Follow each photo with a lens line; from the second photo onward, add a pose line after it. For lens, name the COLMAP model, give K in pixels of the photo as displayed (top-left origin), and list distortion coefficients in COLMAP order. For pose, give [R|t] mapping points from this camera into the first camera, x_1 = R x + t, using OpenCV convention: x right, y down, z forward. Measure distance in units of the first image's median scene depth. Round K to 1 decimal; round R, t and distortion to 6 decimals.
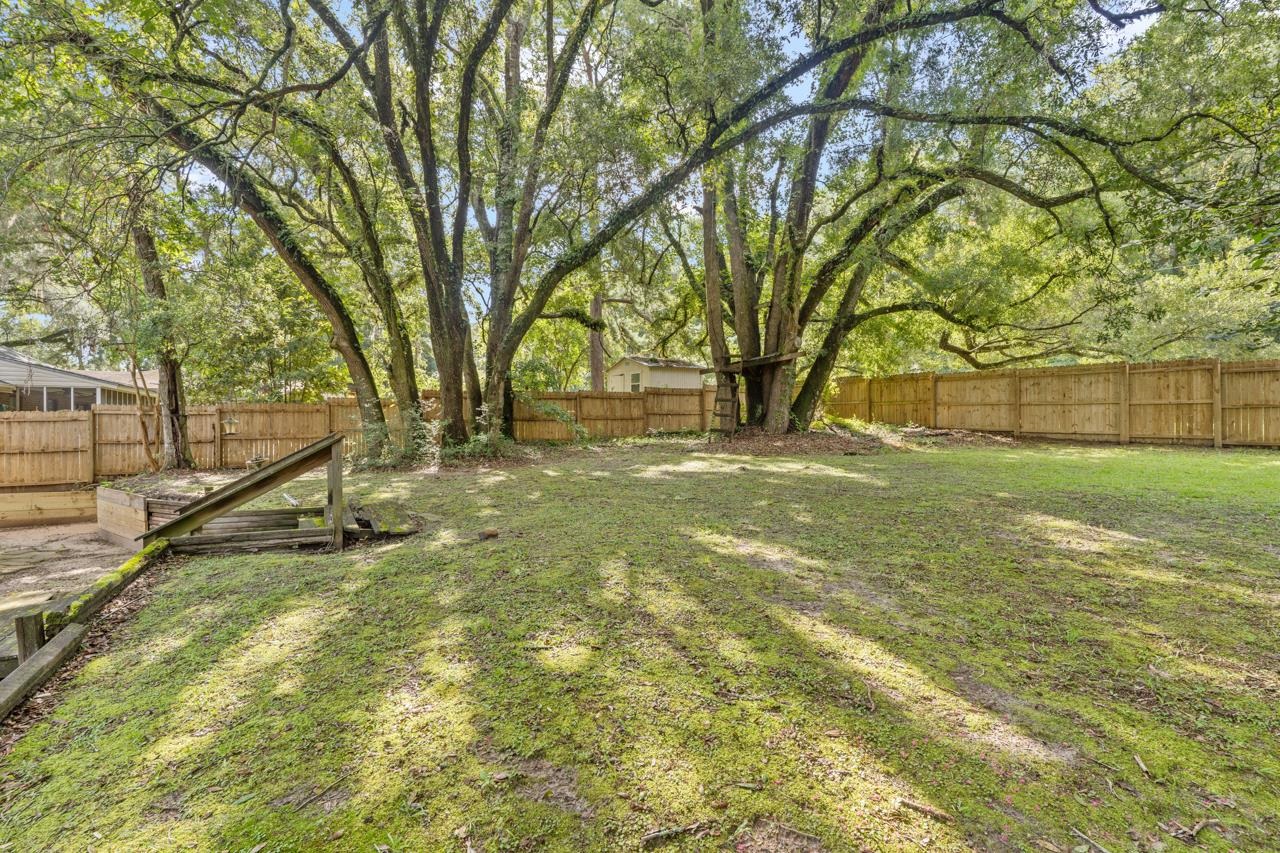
lens RADIAL K [[612.2, 0, 637.8], [0, 612.2, 417.2], [0, 0, 1]] dist [-0.000103, -0.000222]
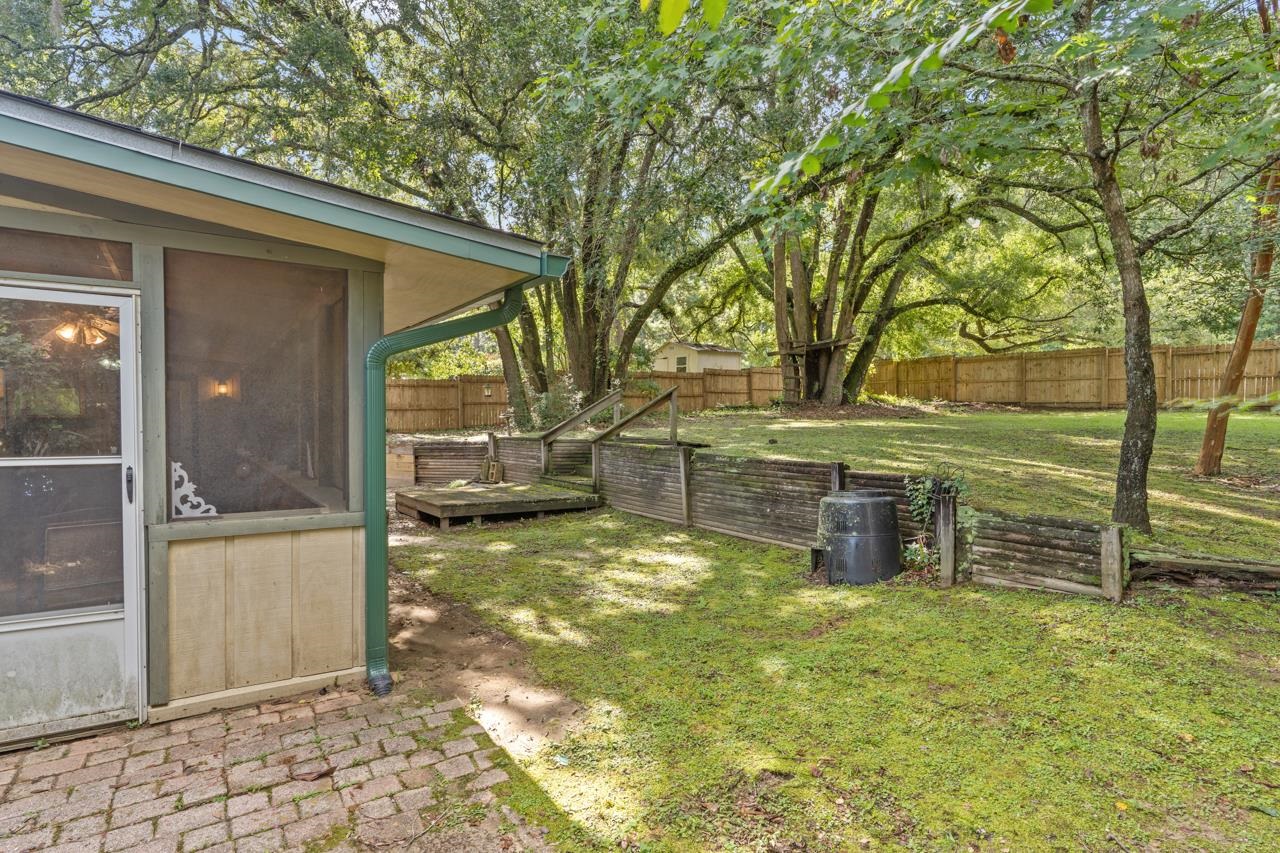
lens RADIAL K [[684.0, 0, 640.0], [0, 684.0, 426.5], [0, 0, 1]] dist [0.002870, -0.000079]
pose [[0.995825, -0.005078, 0.091145, -0.268352], [0.002952, 0.999721, 0.023451, 0.034388], [-0.091239, -0.023084, 0.995561, -0.303047]]
